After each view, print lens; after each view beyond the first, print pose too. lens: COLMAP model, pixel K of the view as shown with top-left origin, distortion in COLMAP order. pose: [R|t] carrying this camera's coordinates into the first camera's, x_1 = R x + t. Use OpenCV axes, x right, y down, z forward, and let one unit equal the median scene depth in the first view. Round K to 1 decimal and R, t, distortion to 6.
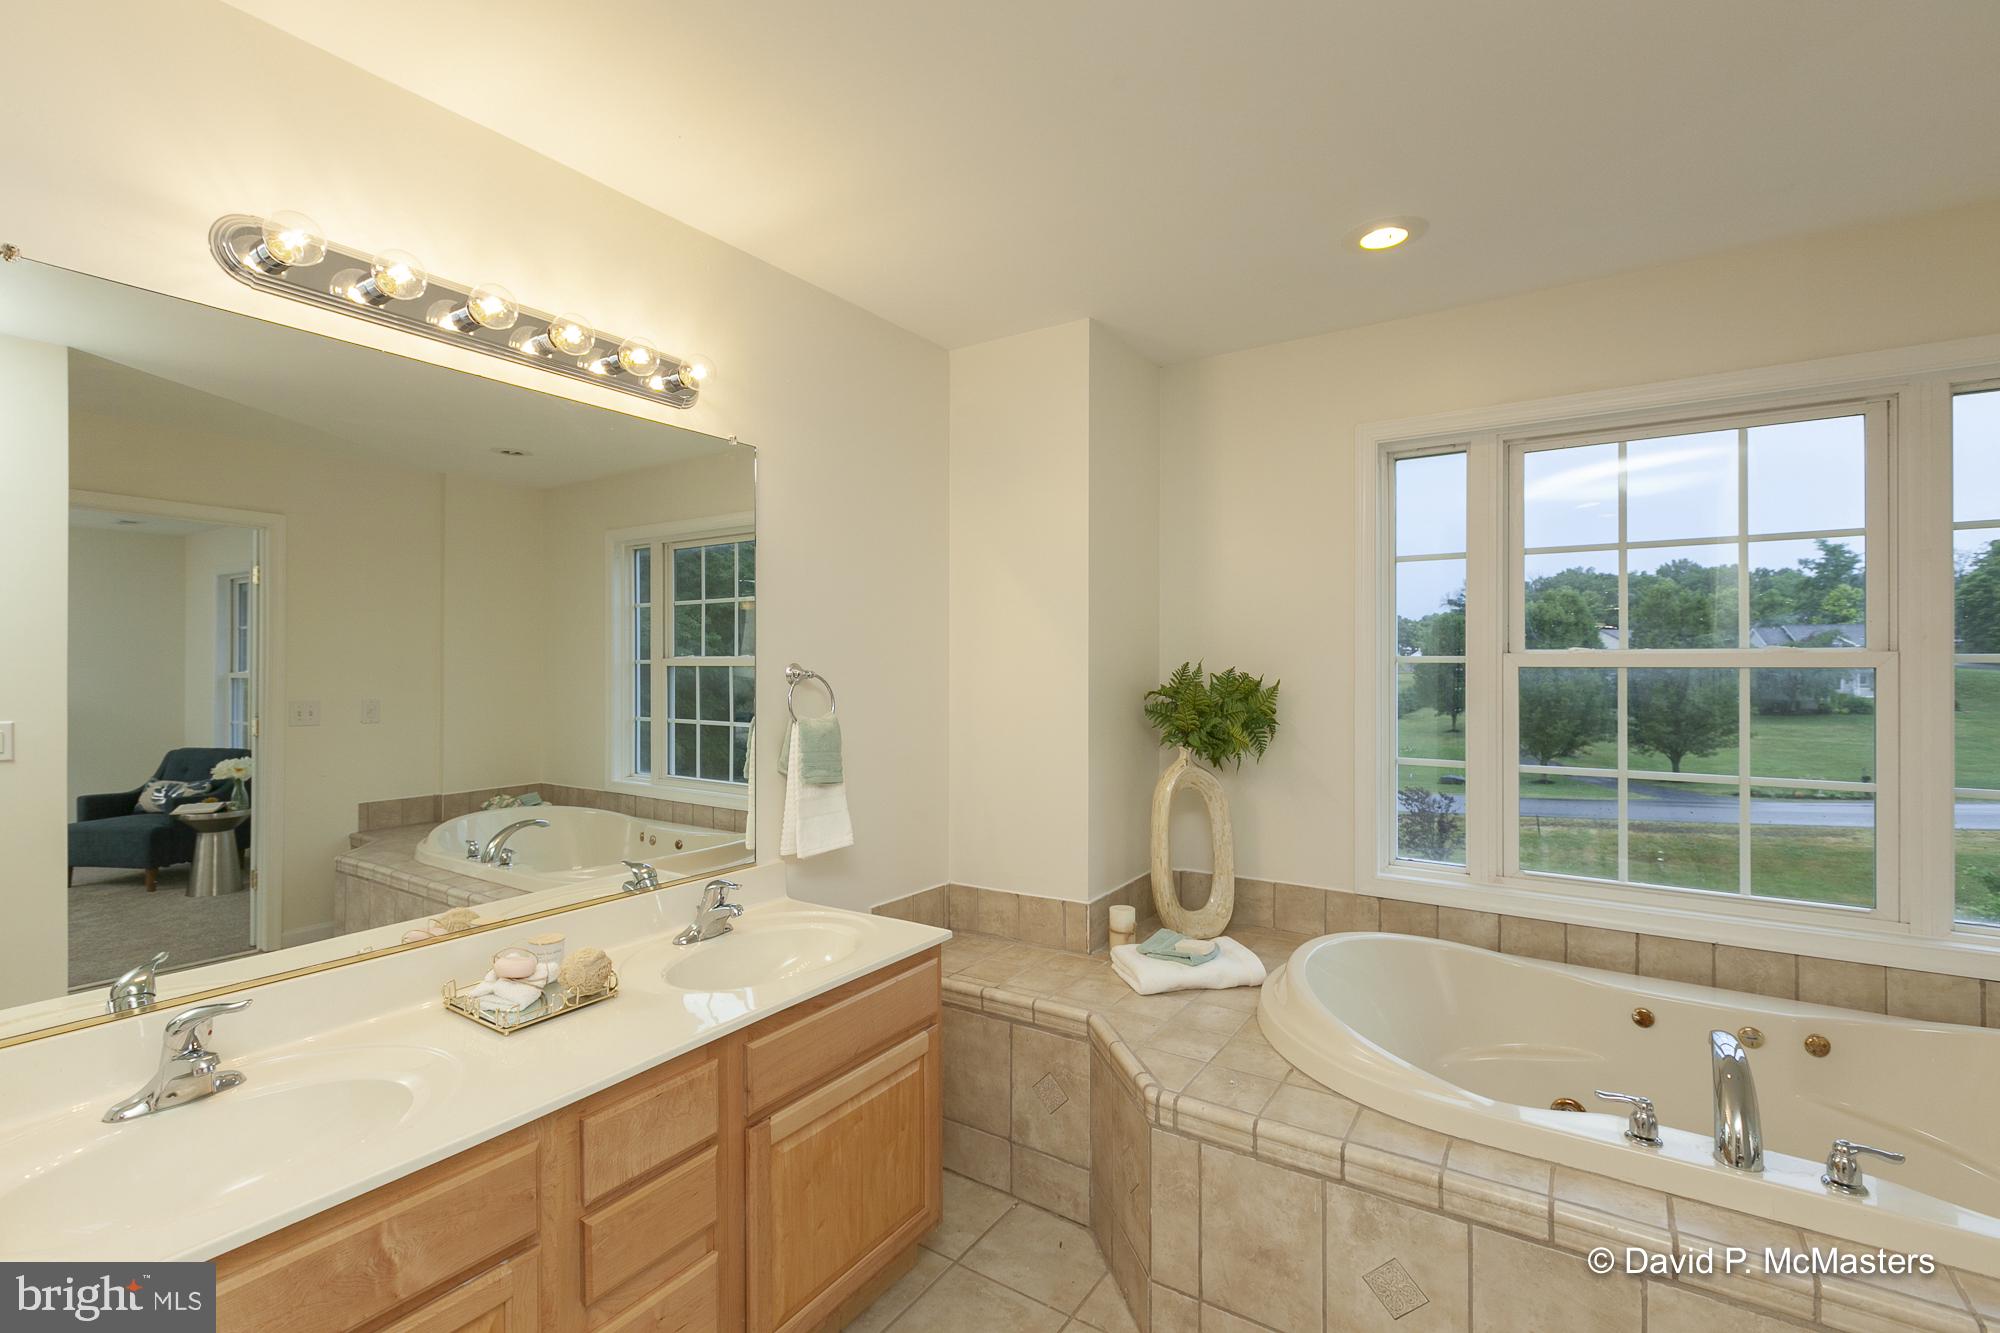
lens RADIAL K [[886.3, 0, 962.9], [0, 886.3, 664.7], [0, 0, 1]] dist [-0.014658, 0.000176]
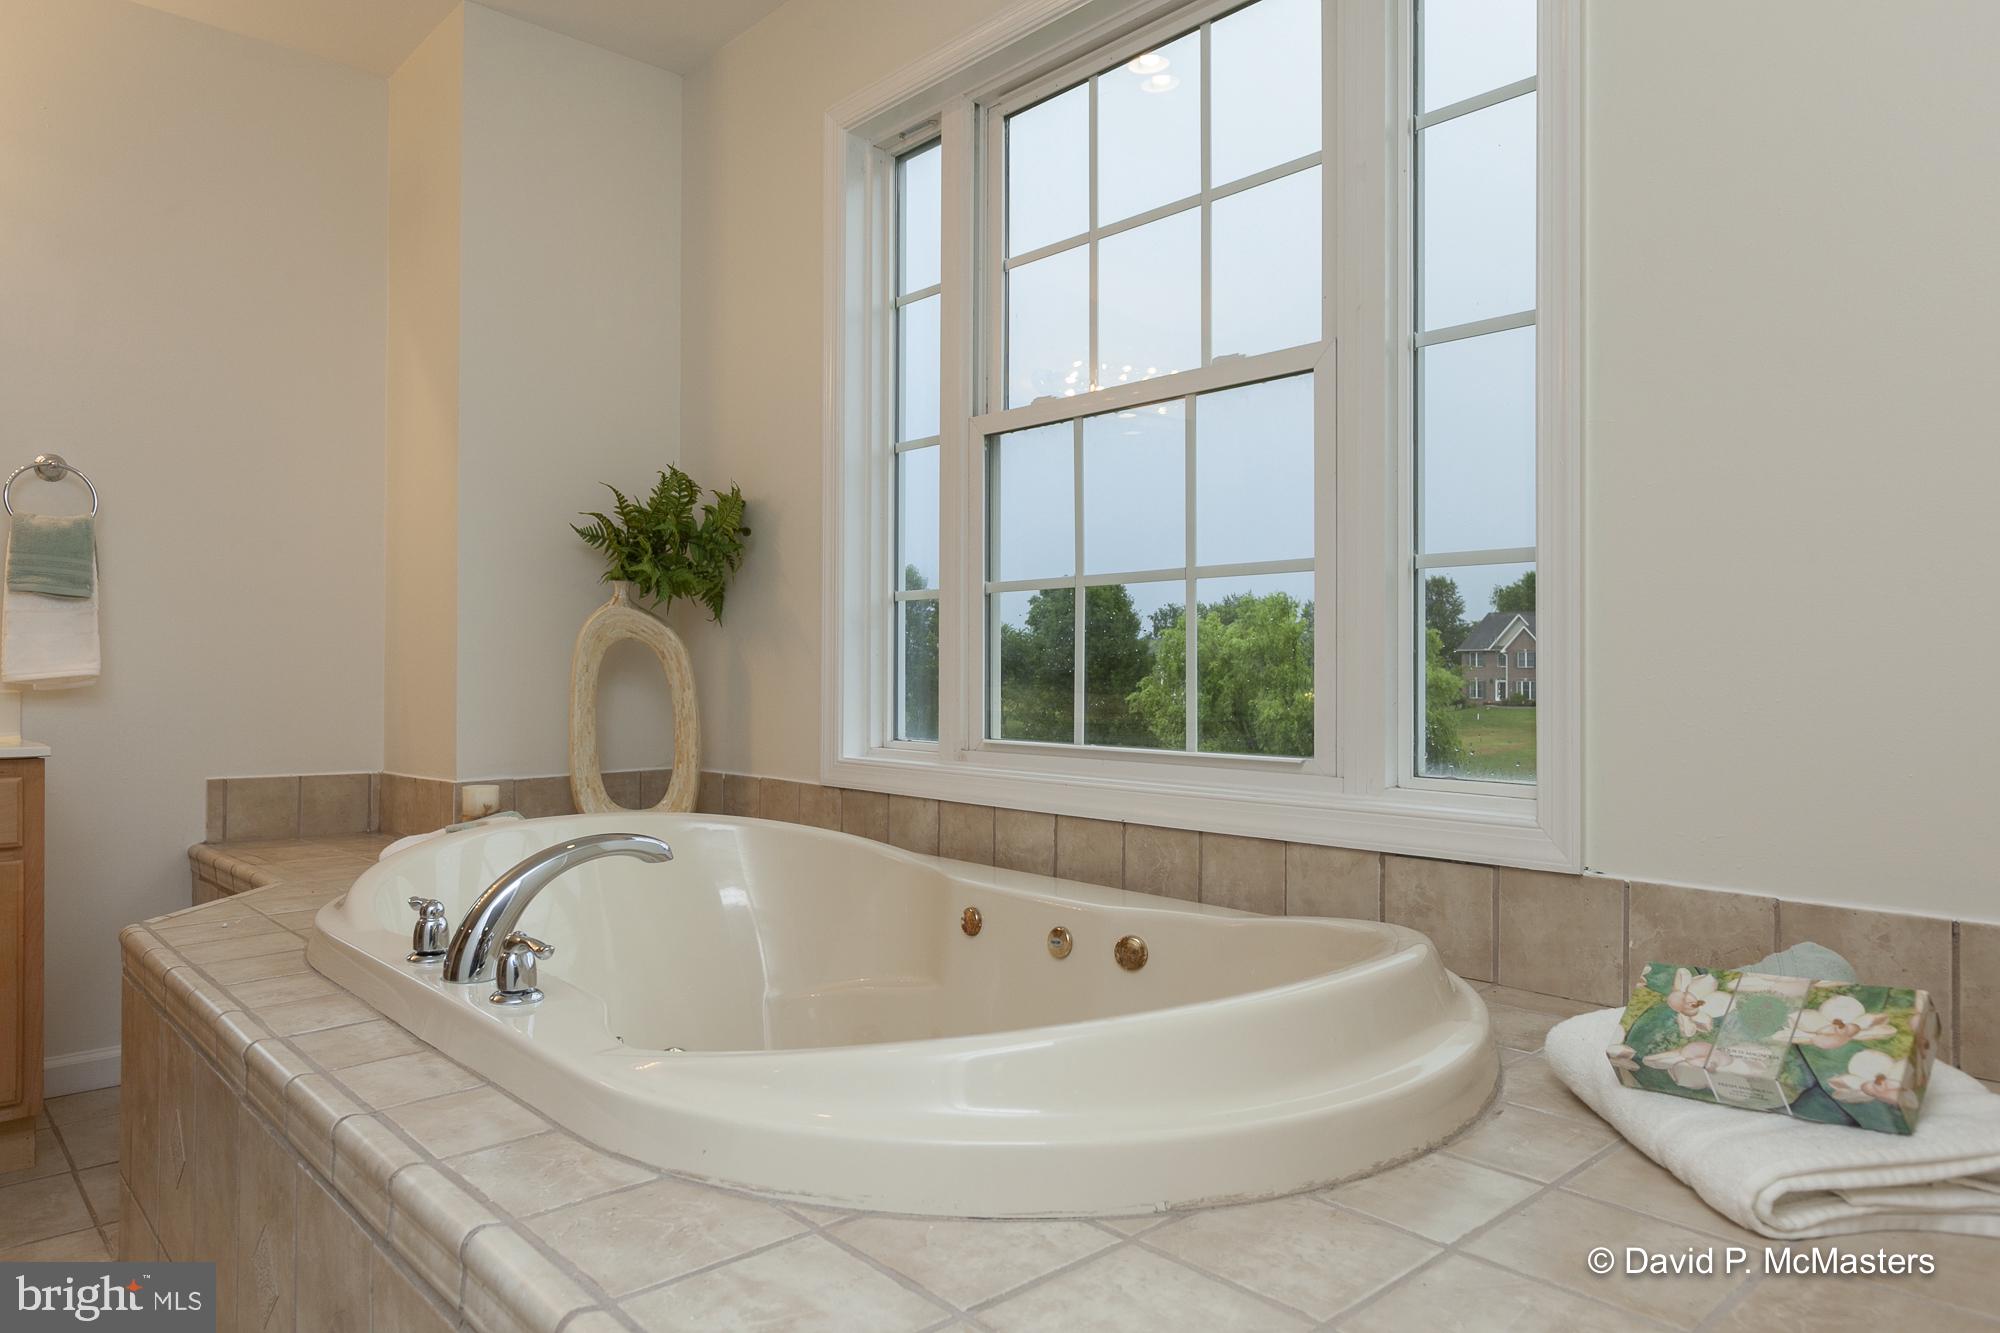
lens RADIAL K [[1287.3, 0, 1000.0], [0, 1287.3, 666.5], [0, 0, 1]] dist [-0.007092, -0.001346]
pose [[0.976681, 0.002326, -0.214683, 0.954849], [-0.003522, 0.999980, -0.005188, 0.204708], [0.214667, 0.005823, 0.976670, 0.052096]]
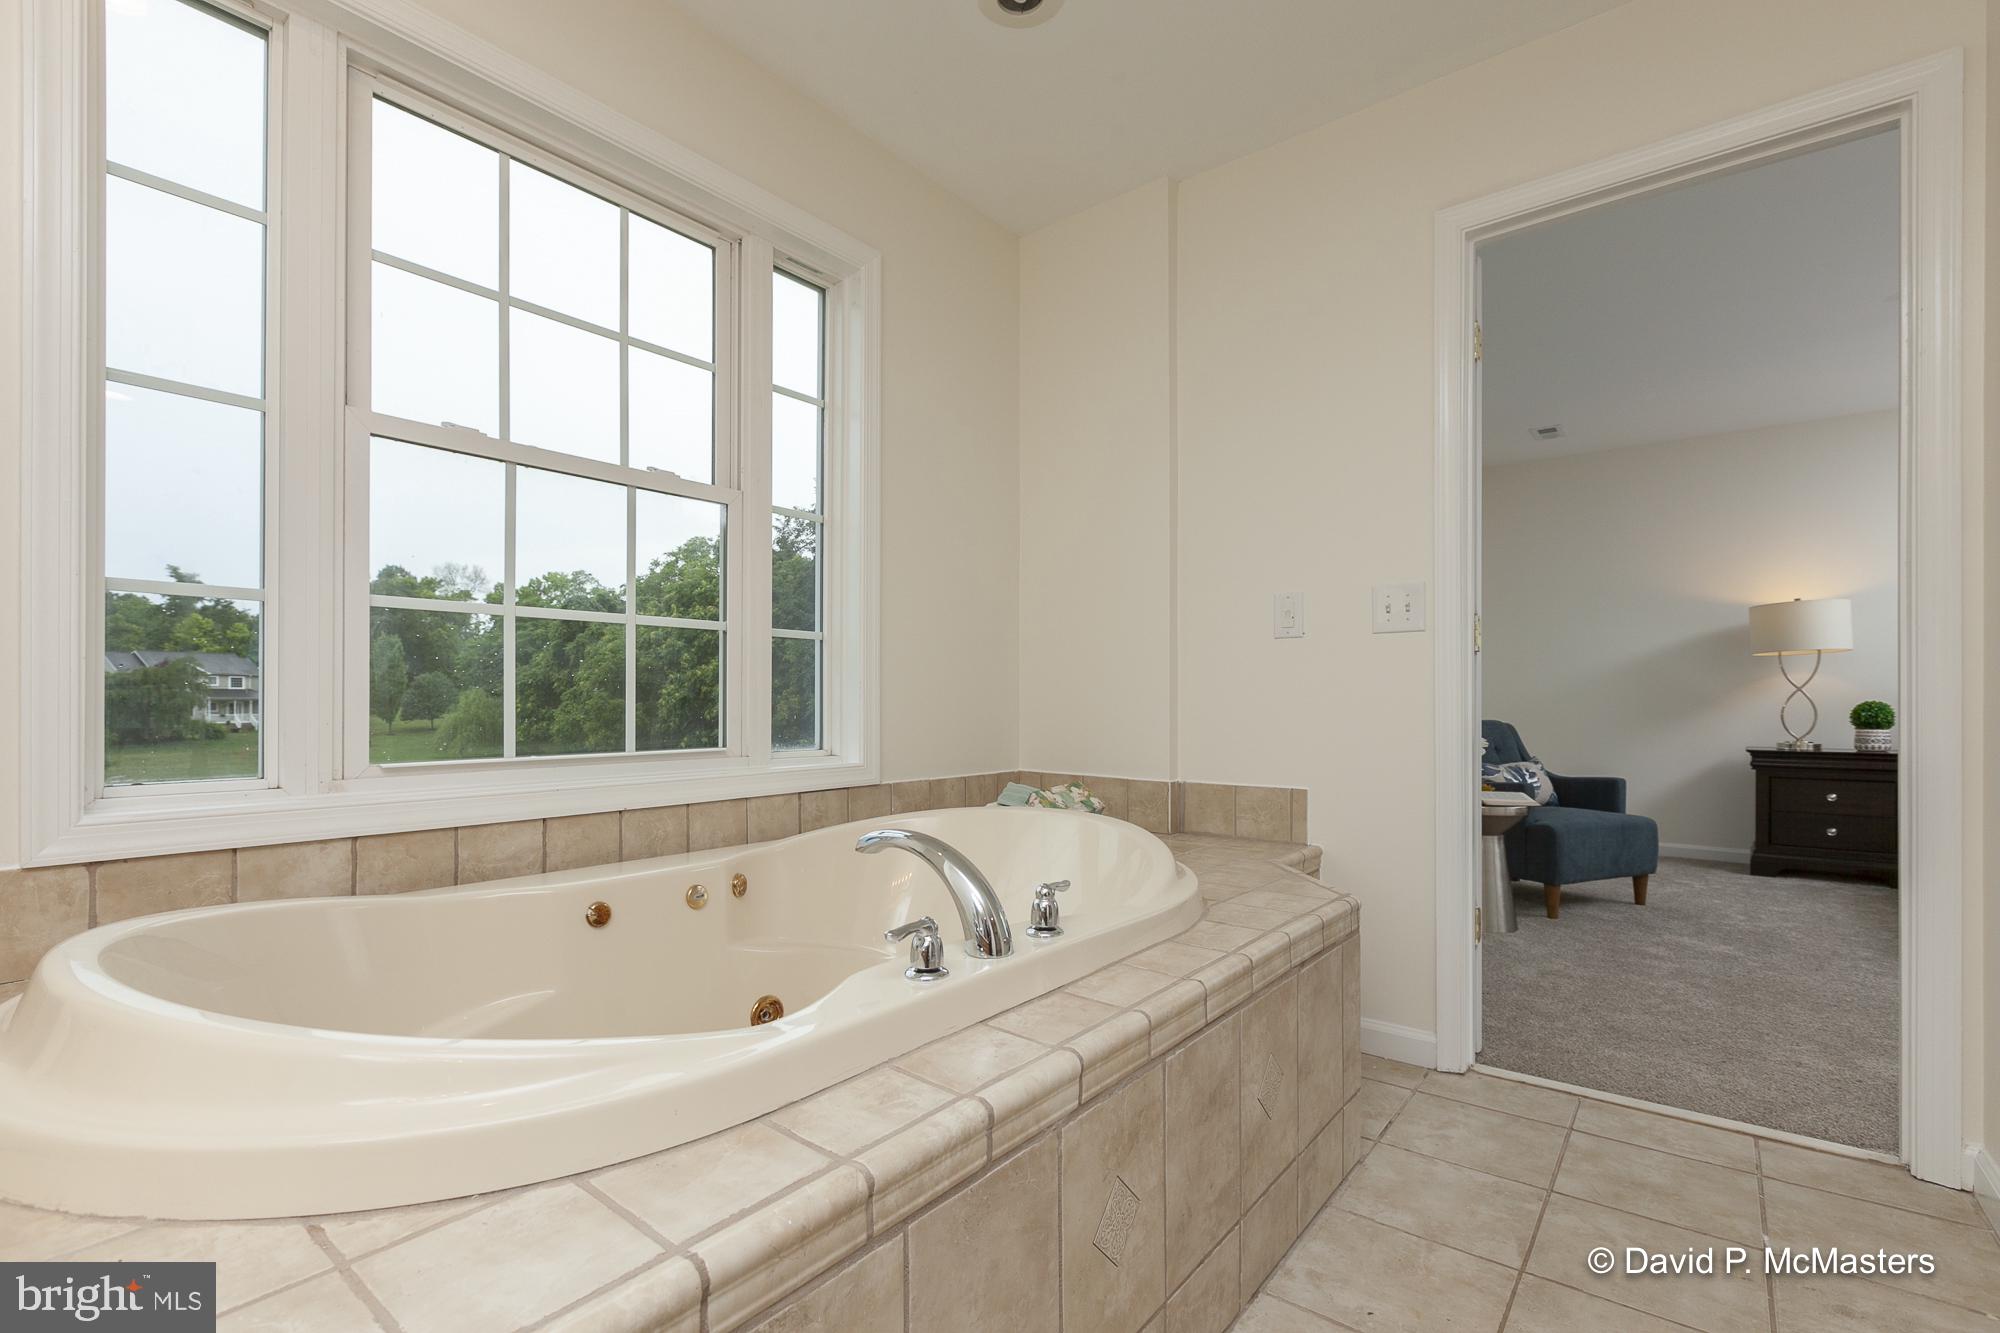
lens RADIAL K [[901.5, 0, 998.5], [0, 901.5, 699.8], [0, 0, 1]] dist [0.001360, 0.000070]
pose [[0.051193, -0.002413, 0.998686, 0.027193], [-0.004701, 0.999985, 0.002658, 0.205946], [-0.998678, -0.004831, 0.051181, 0.590865]]
